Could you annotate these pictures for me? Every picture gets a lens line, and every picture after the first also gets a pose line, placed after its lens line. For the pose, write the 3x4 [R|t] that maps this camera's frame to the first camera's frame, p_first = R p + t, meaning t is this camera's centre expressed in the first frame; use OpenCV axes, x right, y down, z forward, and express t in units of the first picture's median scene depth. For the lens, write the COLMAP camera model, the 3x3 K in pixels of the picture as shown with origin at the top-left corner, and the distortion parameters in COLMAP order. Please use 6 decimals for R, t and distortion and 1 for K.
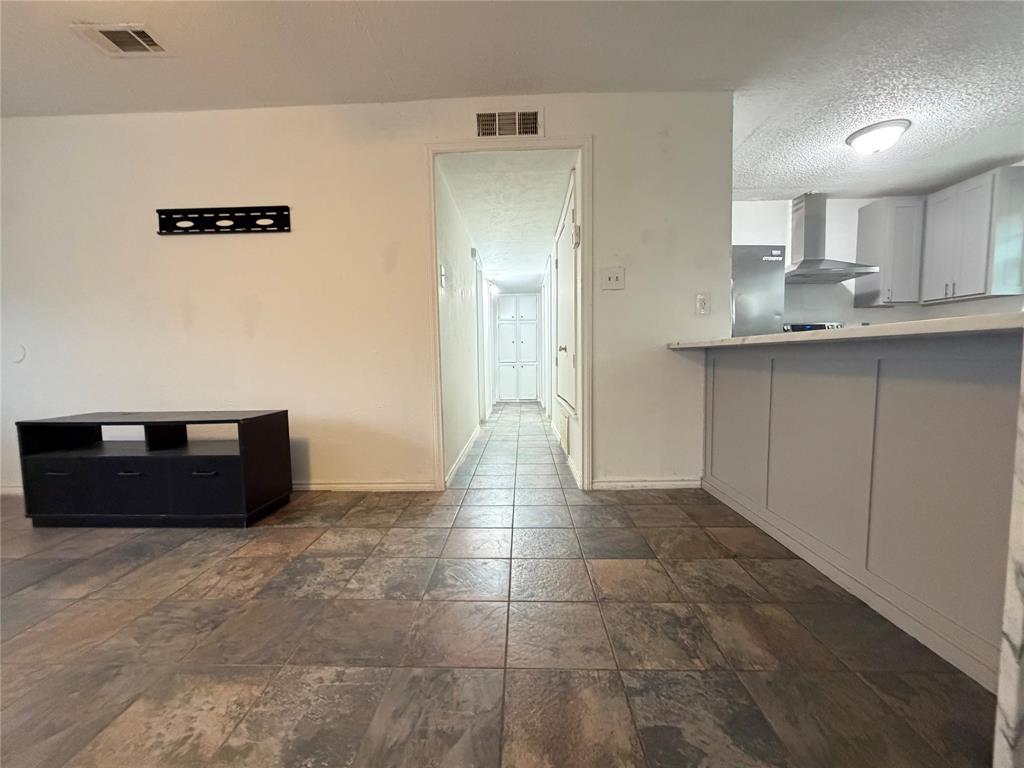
lens RADIAL K [[406.4, 0, 507.0], [0, 406.4, 386.5], [0, 0, 1]] dist [-0.002046, -0.000134]
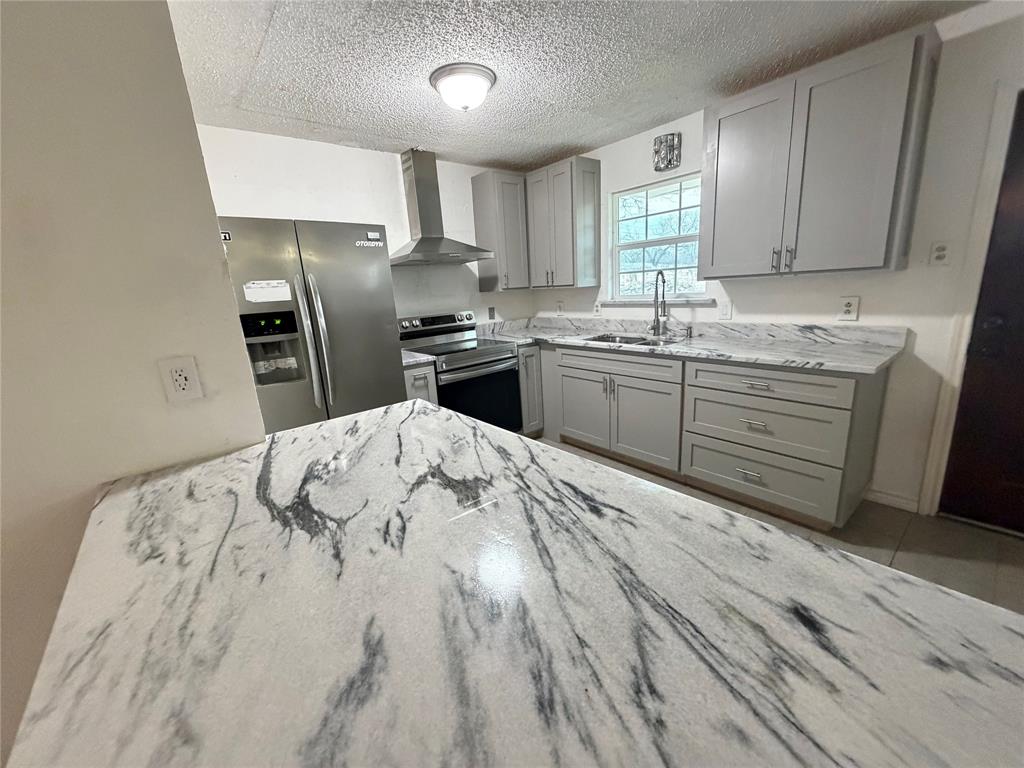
lens RADIAL K [[406.4, 0, 510.2], [0, 406.4, 386.2], [0, 0, 1]] dist [-0.002046, -0.000134]
pose [[0.750525, -0.194597, 0.631541, 0.345841], [0.099083, 0.977995, 0.183600, -0.179875], [-0.653372, -0.075221, 0.753291, 0.298605]]
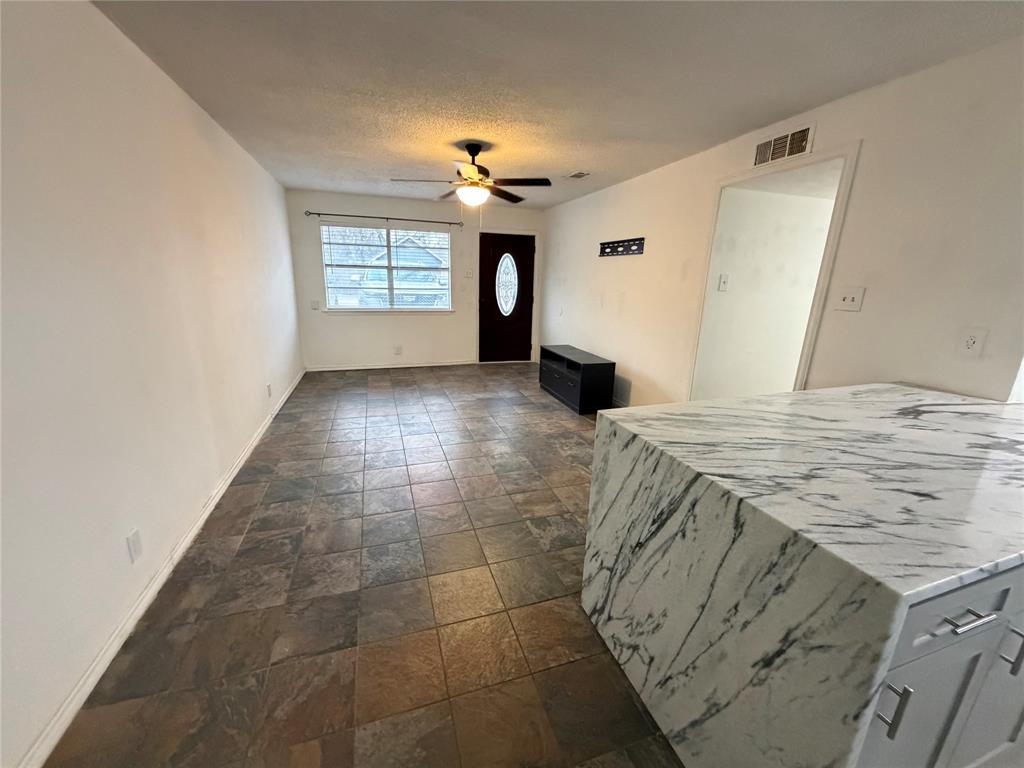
lens RADIAL K [[406.4, 0, 513.4], [0, 406.4, 383.0], [0, 0, 1]] dist [-0.002046, -0.000134]
pose [[0.348021, 0.259264, -0.900924, 0.652447], [-0.090853, 0.965803, 0.242839, -0.173068], [0.933074, -0.002662, 0.359675, -0.043057]]
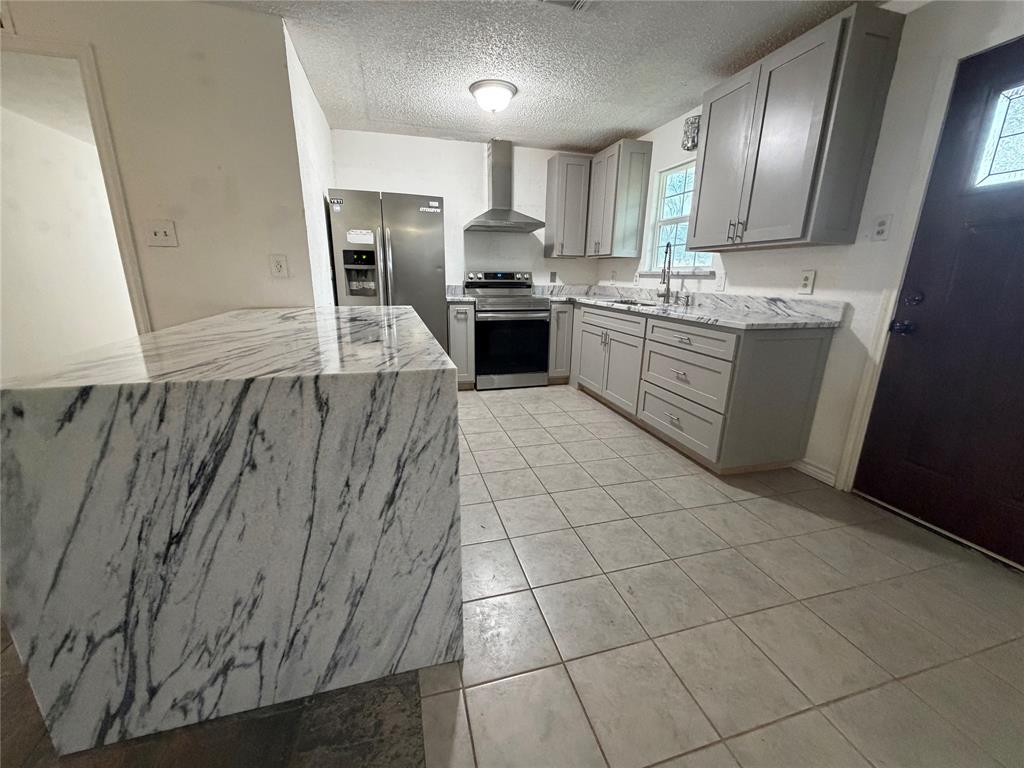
lens RADIAL K [[406.4, 0, 511.8], [0, 406.4, 386.5], [0, 0, 1]] dist [-0.002046, -0.000134]
pose [[0.952386, -0.057706, 0.299383, 0.516569], [-0.003906, 0.979536, 0.201231, -0.089175], [-0.304869, -0.192819, 0.932671, -0.084617]]
